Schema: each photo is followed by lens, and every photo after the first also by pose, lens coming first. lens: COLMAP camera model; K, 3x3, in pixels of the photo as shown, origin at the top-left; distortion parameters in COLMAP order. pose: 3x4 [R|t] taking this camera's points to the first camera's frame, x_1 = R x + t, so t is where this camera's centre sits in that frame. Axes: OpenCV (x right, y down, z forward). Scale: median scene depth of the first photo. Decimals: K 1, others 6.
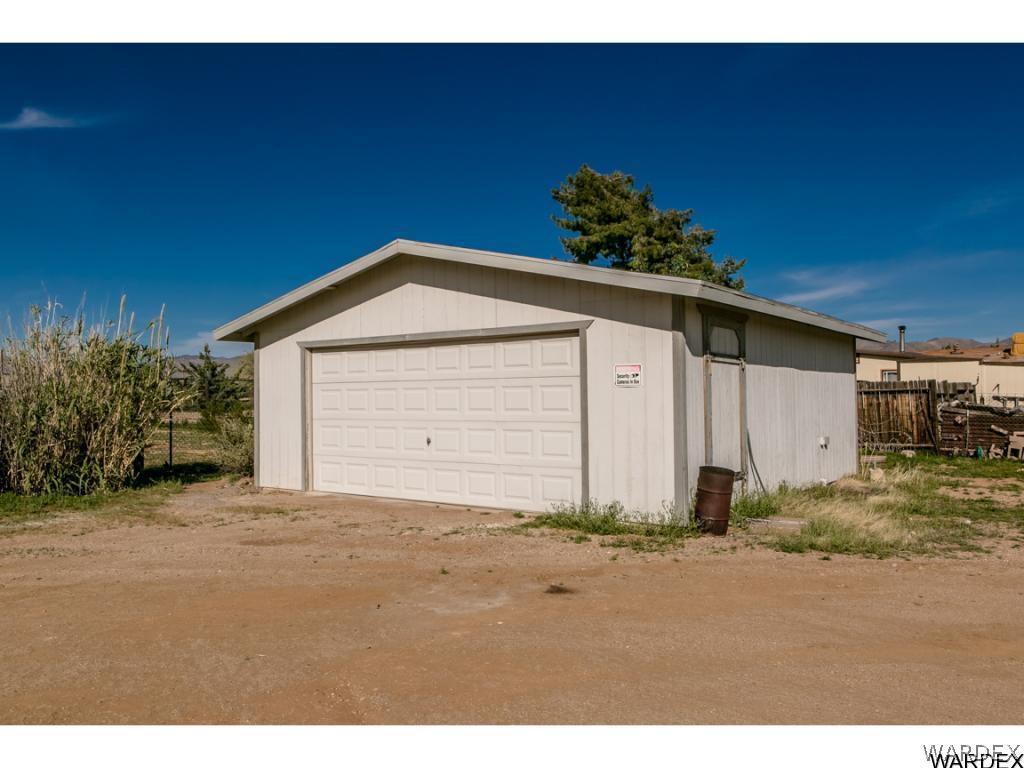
lens RADIAL K [[800.9, 0, 512.0], [0, 800.9, 384.3], [0, 0, 1]] dist [0.002066, 0.000268]
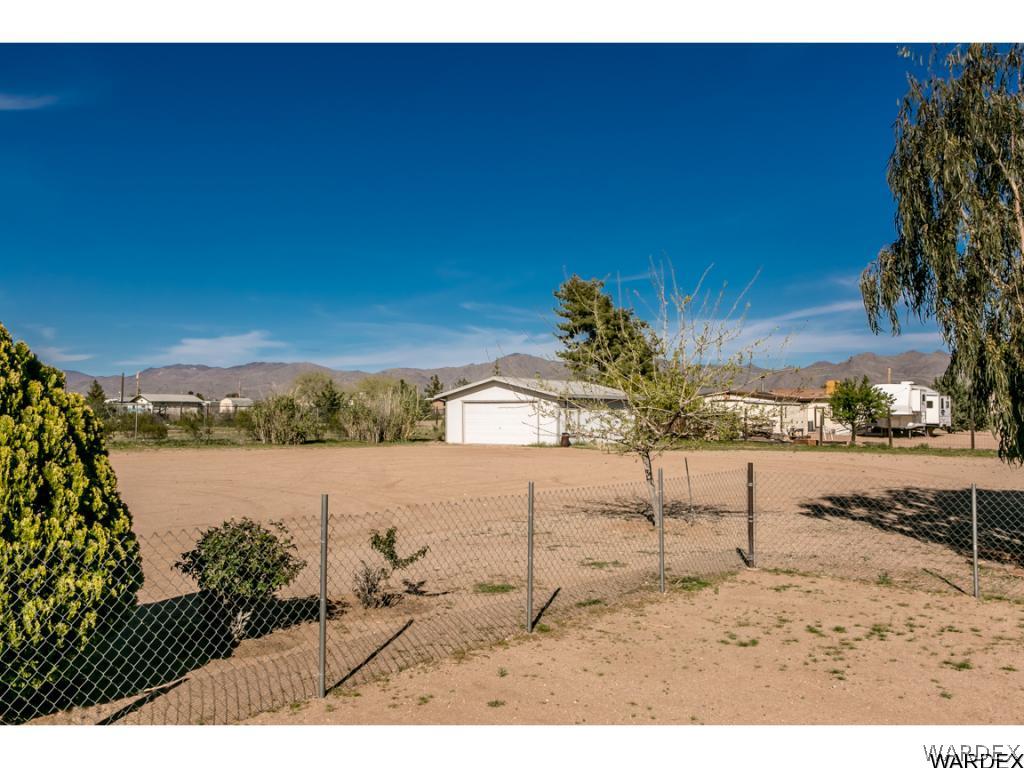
lens RADIAL K [[921.5, 0, 510.8], [0, 921.5, 389.8], [0, 0, 1]] dist [0.013254, 0.006879]
pose [[0.999494, 0.009608, -0.030310, 0.070818], [-0.009934, 0.999894, -0.010606, -0.056890], [0.030205, 0.010901, 0.999484, -2.999195]]
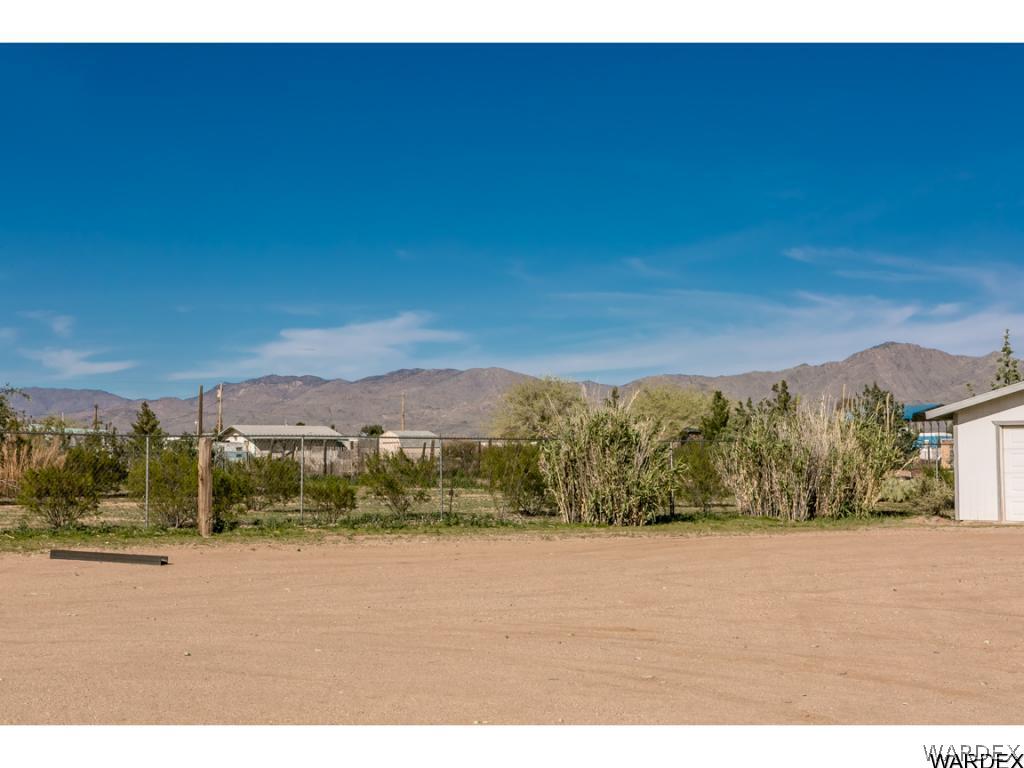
lens RADIAL K [[1692.1, 0, 512.2], [0, 1692.1, 383.7], [0, 0, 1]] dist [-0.043693, 0.000000]
pose [[0.973318, -0.007066, -0.229352, -0.420137], [0.000363, 0.999572, -0.029257, -0.031081], [0.229460, 0.028393, 0.972904, -2.289981]]
